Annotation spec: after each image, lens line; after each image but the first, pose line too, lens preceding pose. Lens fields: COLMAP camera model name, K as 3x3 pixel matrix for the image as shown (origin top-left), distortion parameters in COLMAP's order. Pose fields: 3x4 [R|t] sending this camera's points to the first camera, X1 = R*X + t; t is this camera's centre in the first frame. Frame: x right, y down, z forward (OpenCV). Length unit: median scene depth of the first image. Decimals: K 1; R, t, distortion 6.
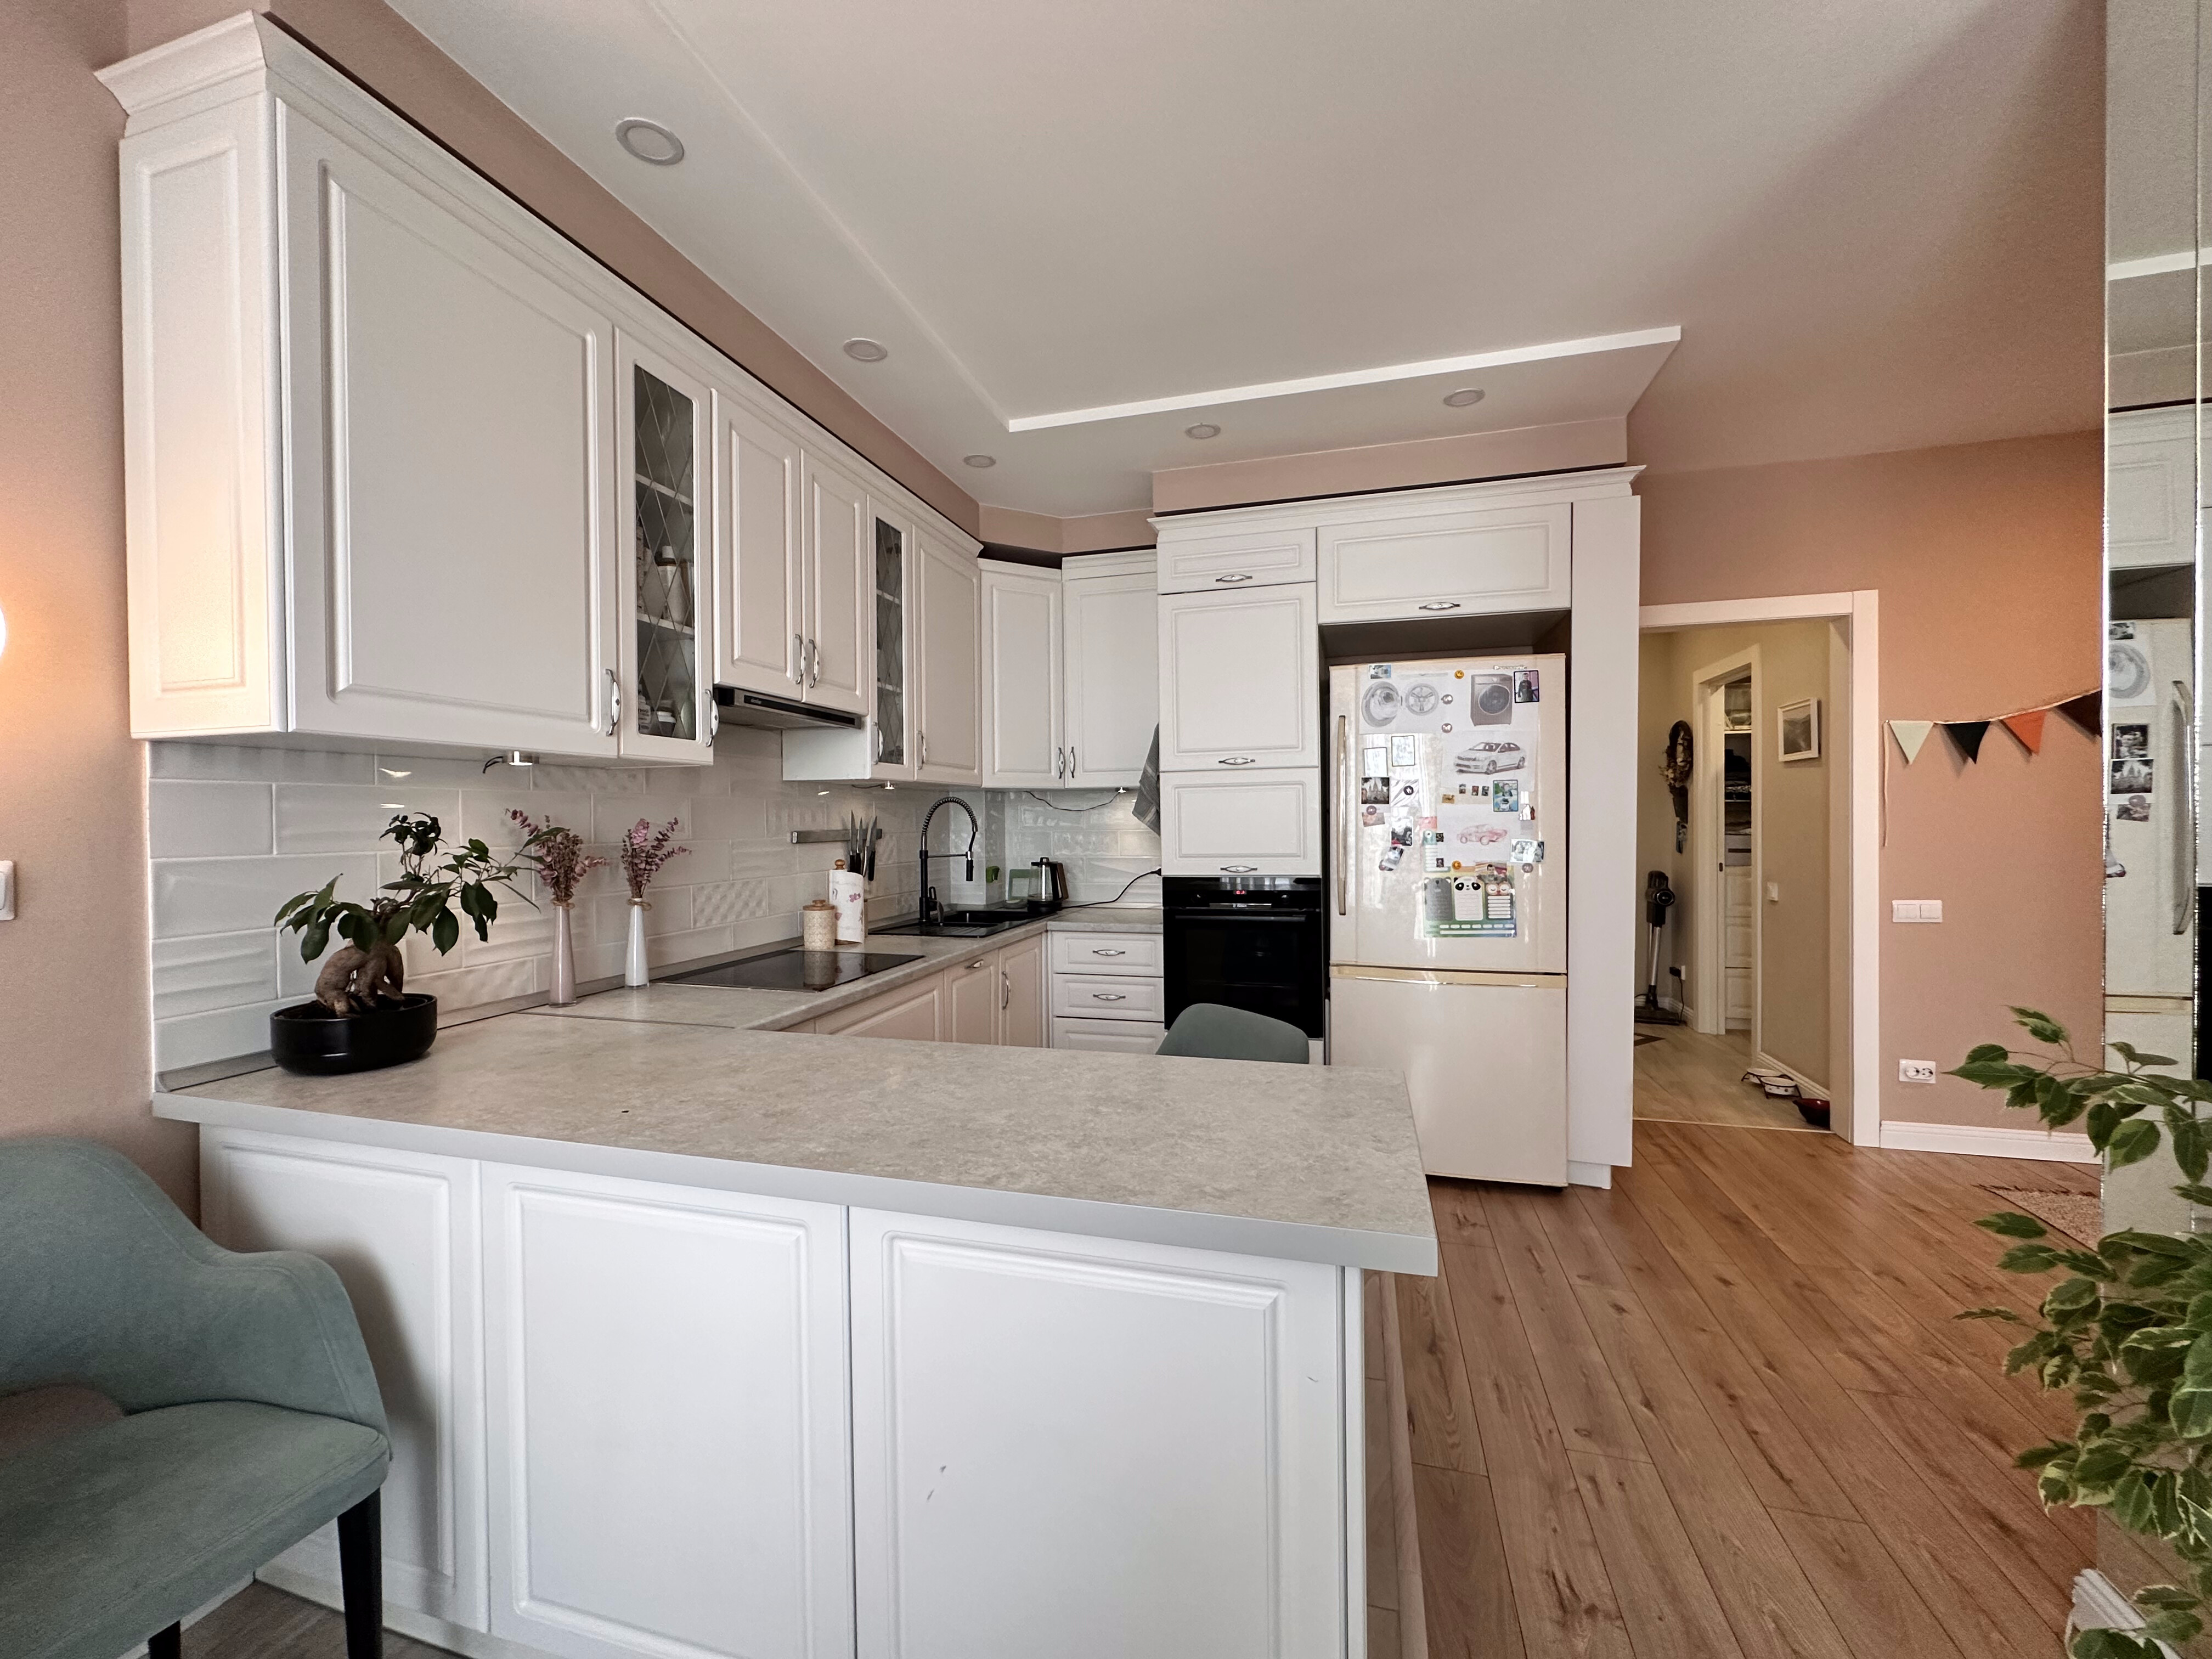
lens RADIAL K [[877.3, 0, 1108.0], [0, 877.3, 828.1], [0, 0, 1]] dist [-0.001703, 0.000632]
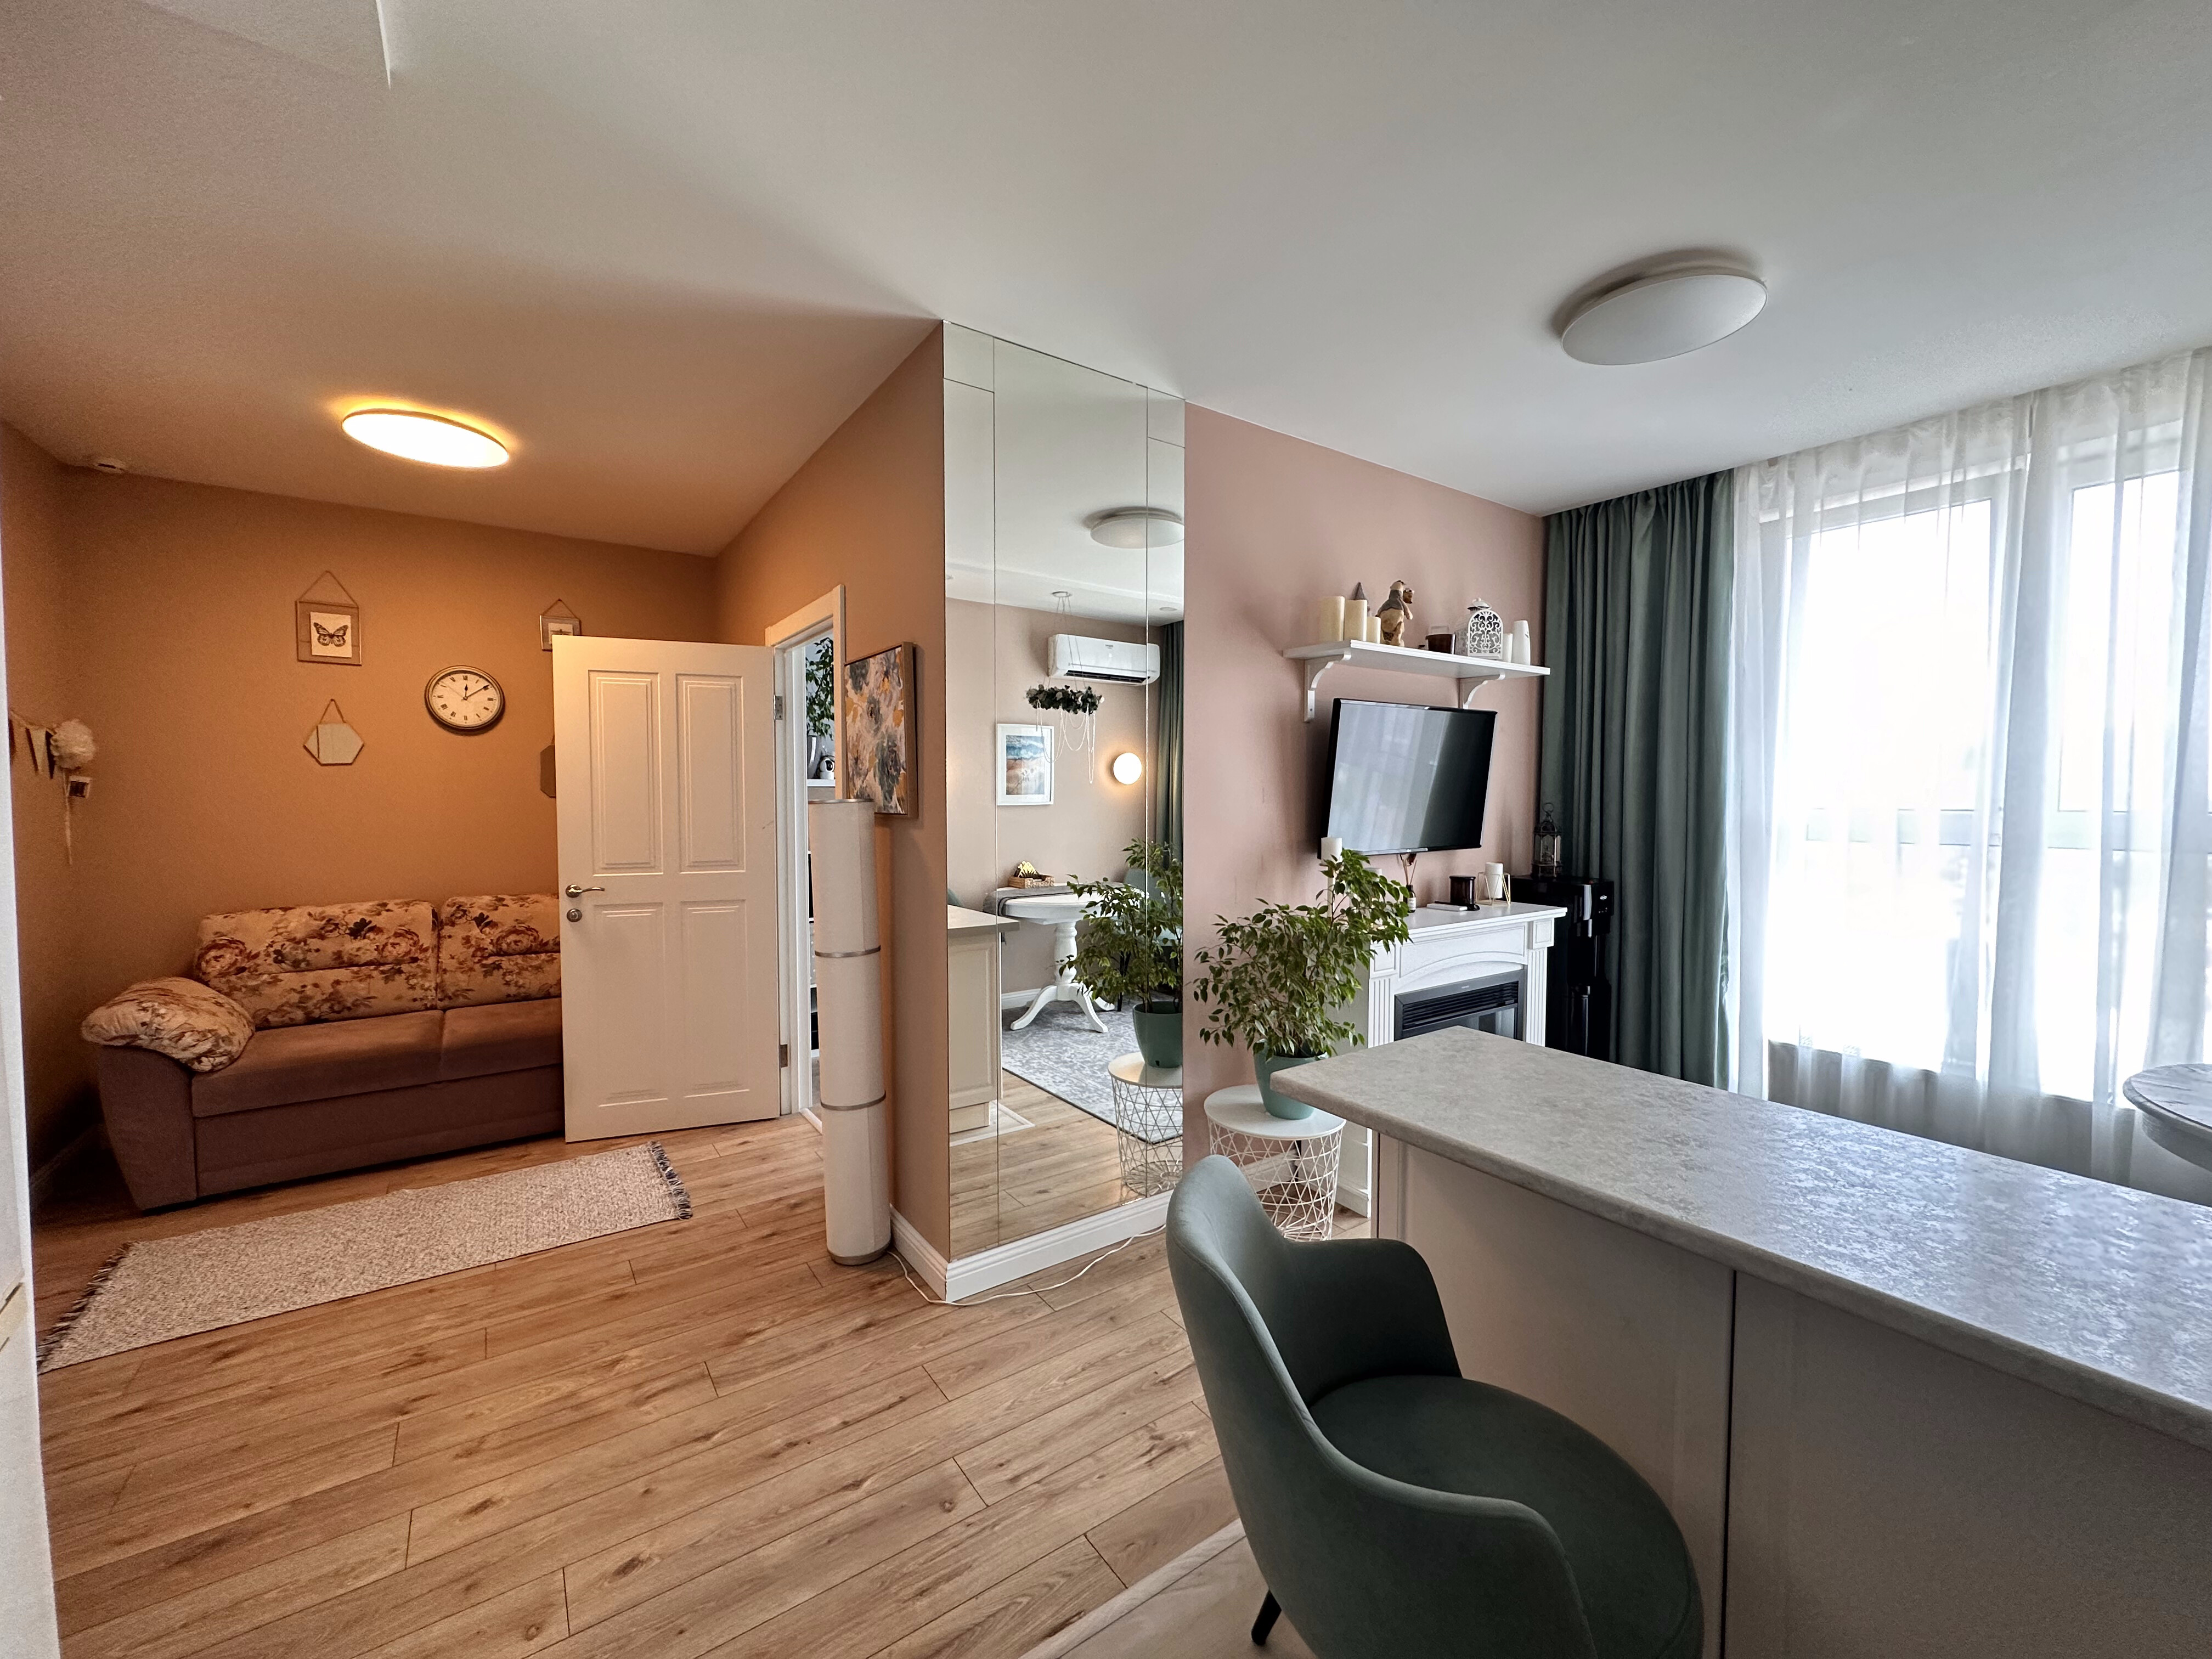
lens RADIAL K [[877.3, 0, 1110.1], [0, 877.3, 834.3], [0, 0, 1]] dist [-0.001703, 0.000632]
pose [[-0.773428, -0.018550, 0.633613, -0.160596], [0.012988, 0.998898, 0.045099, -0.066490], [-0.633752, 0.043110, -0.772334, 1.430419]]
